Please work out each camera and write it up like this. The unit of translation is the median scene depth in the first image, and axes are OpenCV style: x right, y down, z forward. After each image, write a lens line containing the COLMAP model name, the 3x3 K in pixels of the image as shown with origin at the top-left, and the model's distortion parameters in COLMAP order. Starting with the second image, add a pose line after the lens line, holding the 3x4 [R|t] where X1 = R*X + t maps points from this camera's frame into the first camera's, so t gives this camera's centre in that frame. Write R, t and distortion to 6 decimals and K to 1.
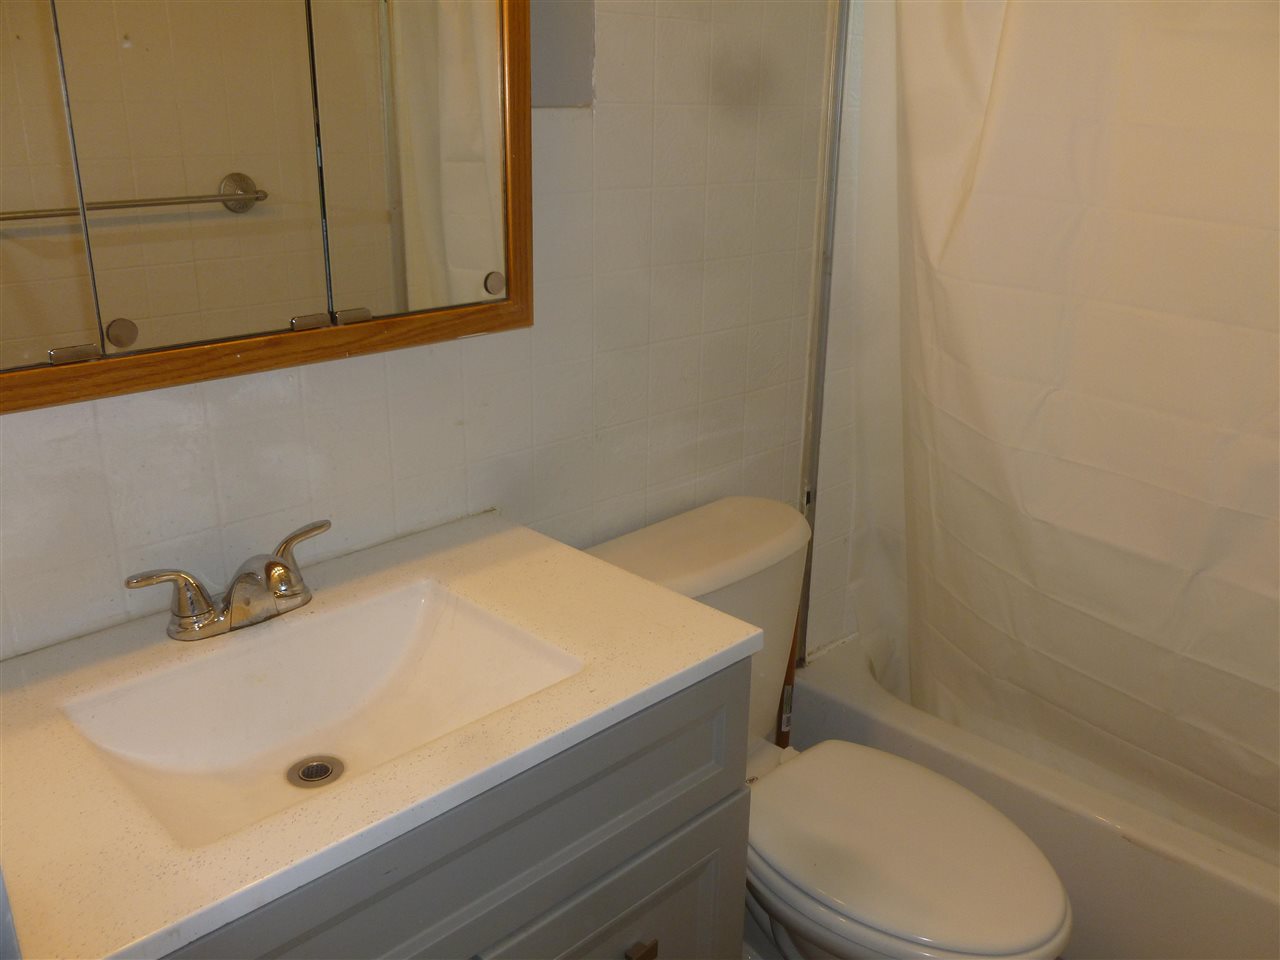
lens RADIAL K [[1109.8, 0, 640.9], [0, 1109.8, 477.4], [0, 0, 1]] dist [-0.023017, 0.008028]
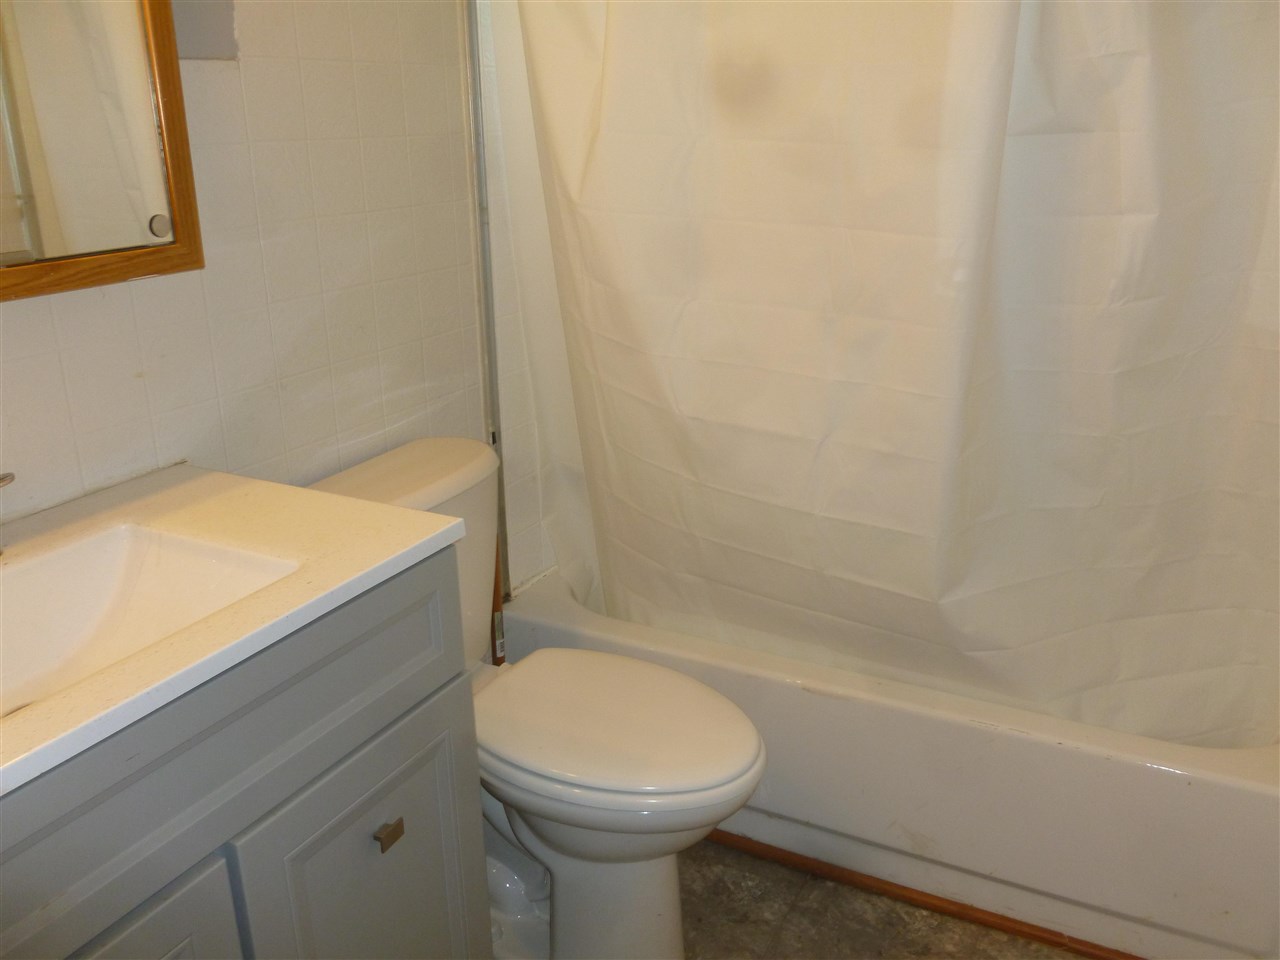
lens RADIAL K [[1091.9, 0, 662.0], [0, 1091.9, 474.1], [0, 0, 1]] dist [-0.008080, -0.020455]
pose [[0.948292, -0.123493, 0.292389, -0.012320], [0.125813, 0.991994, 0.010933, 0.091200], [-0.291399, 0.026419, 0.956237, -0.088091]]
